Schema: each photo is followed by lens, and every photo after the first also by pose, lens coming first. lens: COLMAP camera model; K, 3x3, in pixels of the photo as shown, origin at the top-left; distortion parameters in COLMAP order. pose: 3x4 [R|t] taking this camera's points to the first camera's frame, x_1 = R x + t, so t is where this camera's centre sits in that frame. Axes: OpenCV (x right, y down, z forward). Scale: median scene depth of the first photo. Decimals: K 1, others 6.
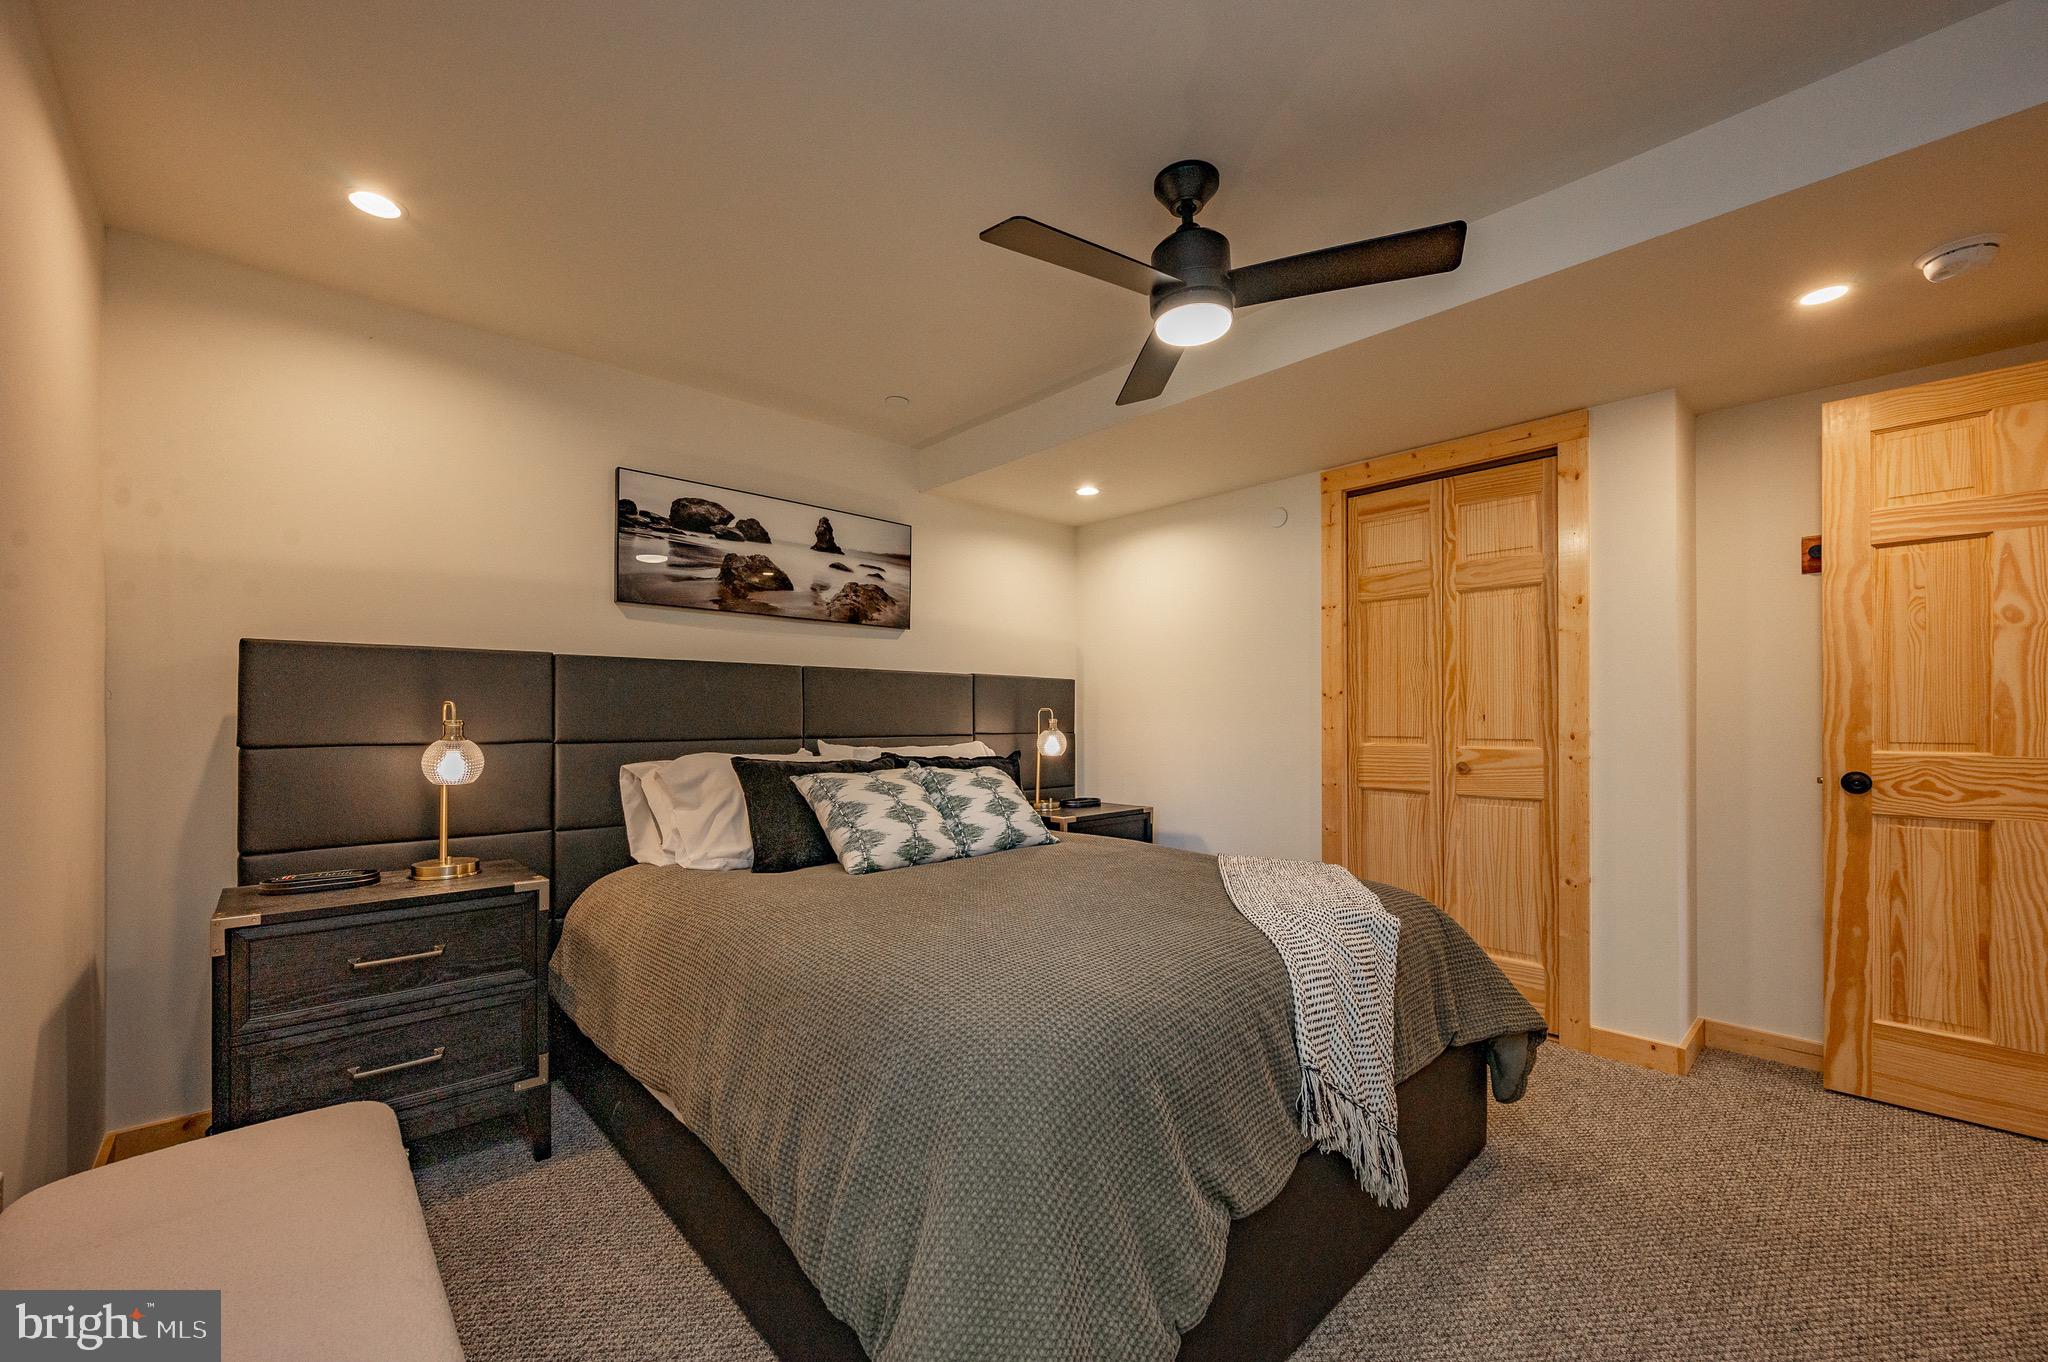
lens RADIAL K [[807.1, 0, 1036.0], [0, 807.1, 693.8], [0, 0, 1]] dist [-0.000500, 0.000000]
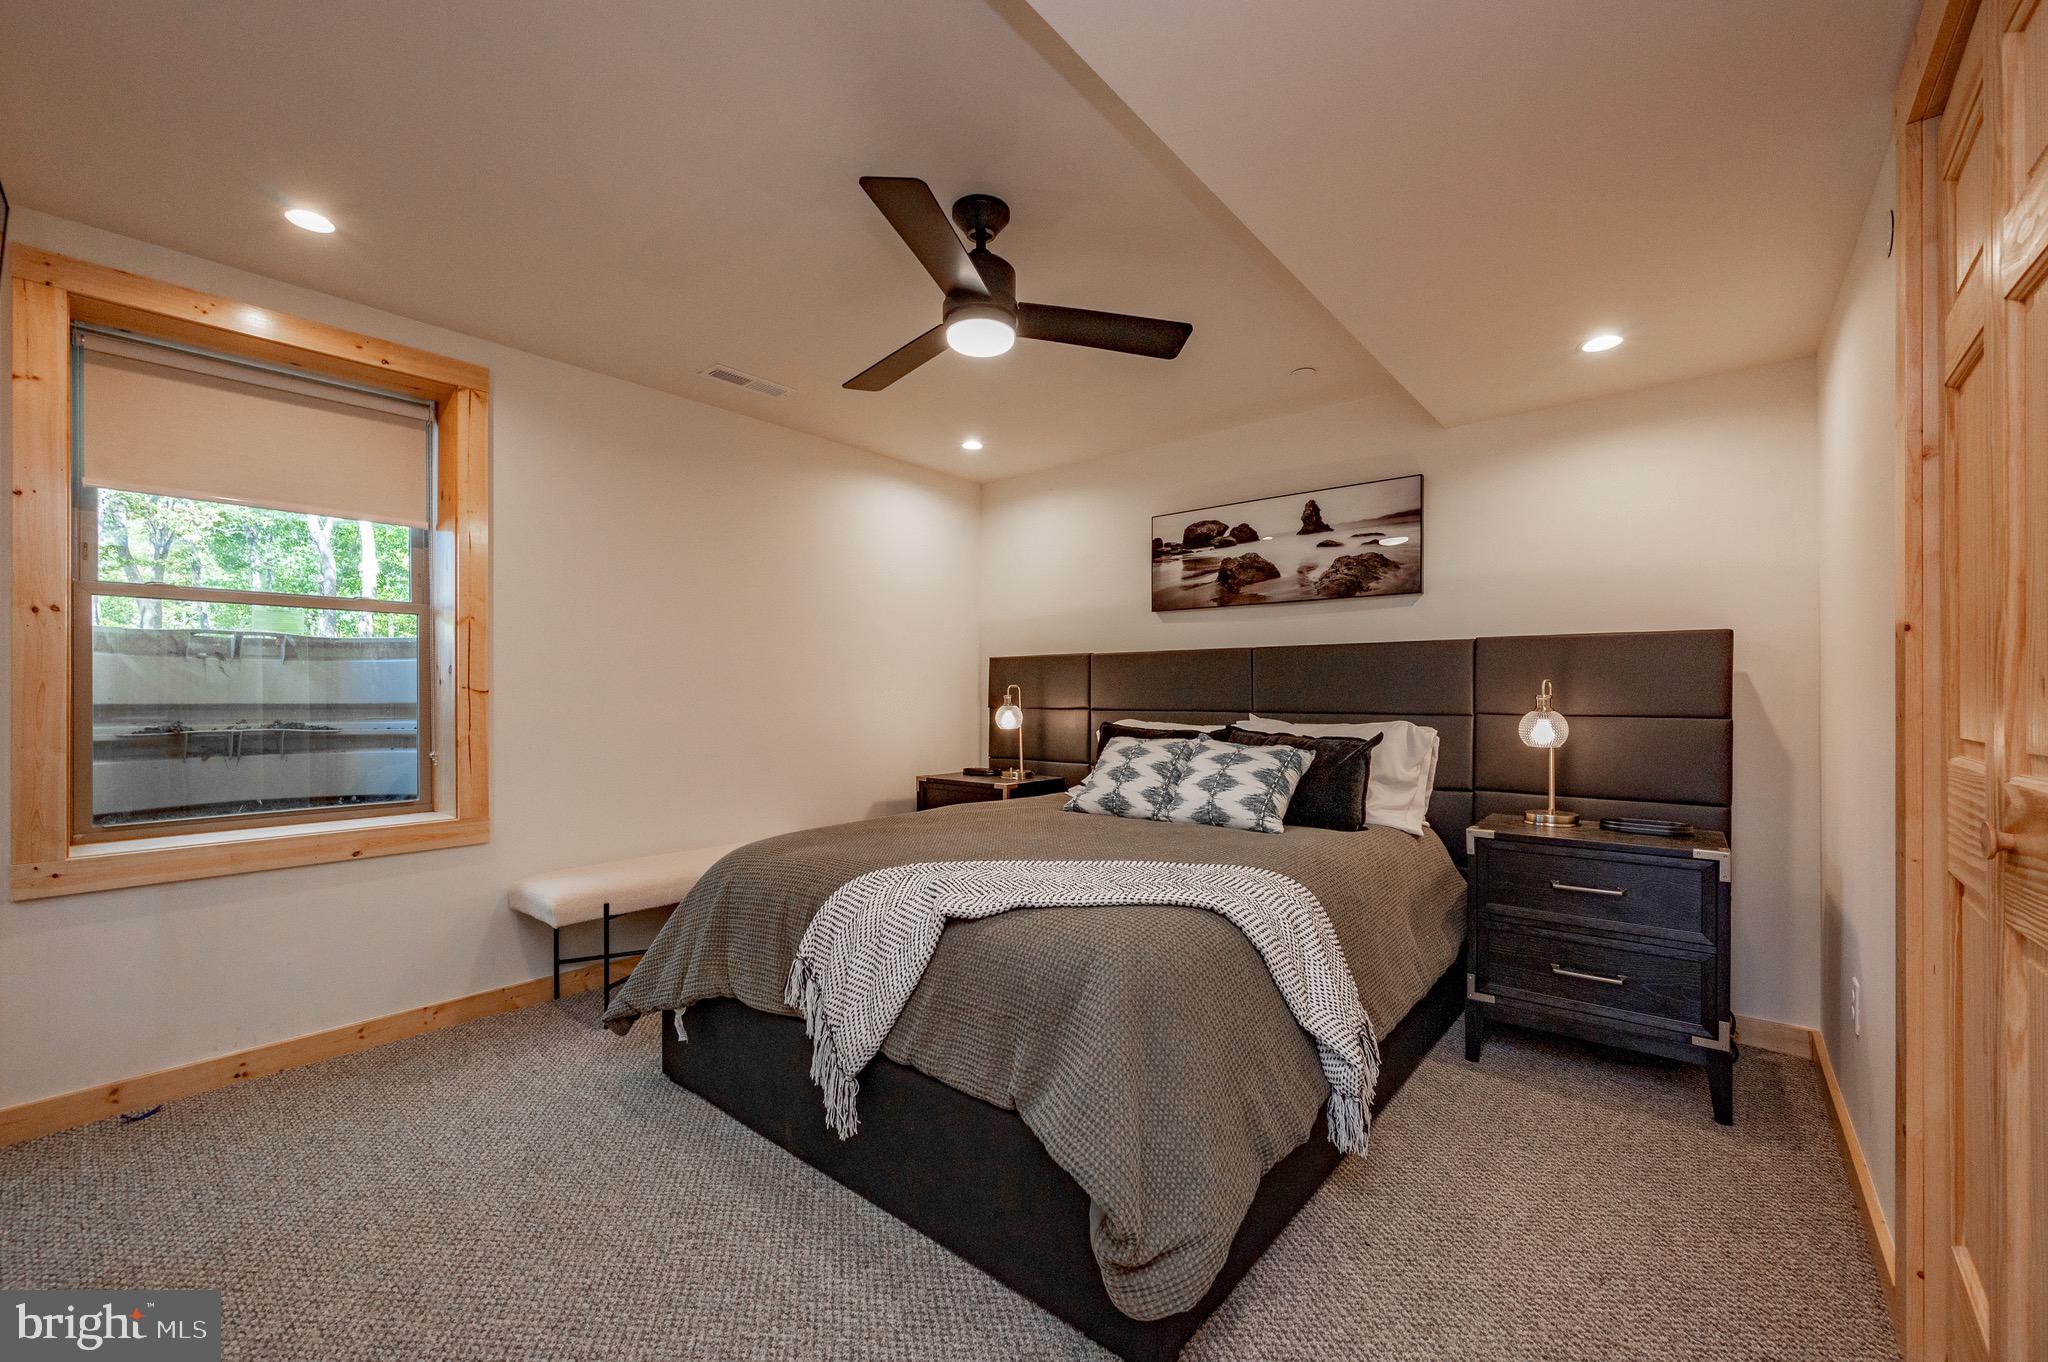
lens RADIAL K [[807.1, 0, 1036.0], [0, 807.1, 693.8], [0, 0, 1]] dist [-0.000500, 0.000000]
pose [[0.127544, 0.002021, -0.991831, 0.771606], [0.034723, 0.999376, 0.006502, 0.011902], [0.991225, -0.035269, 0.127394, 0.543166]]
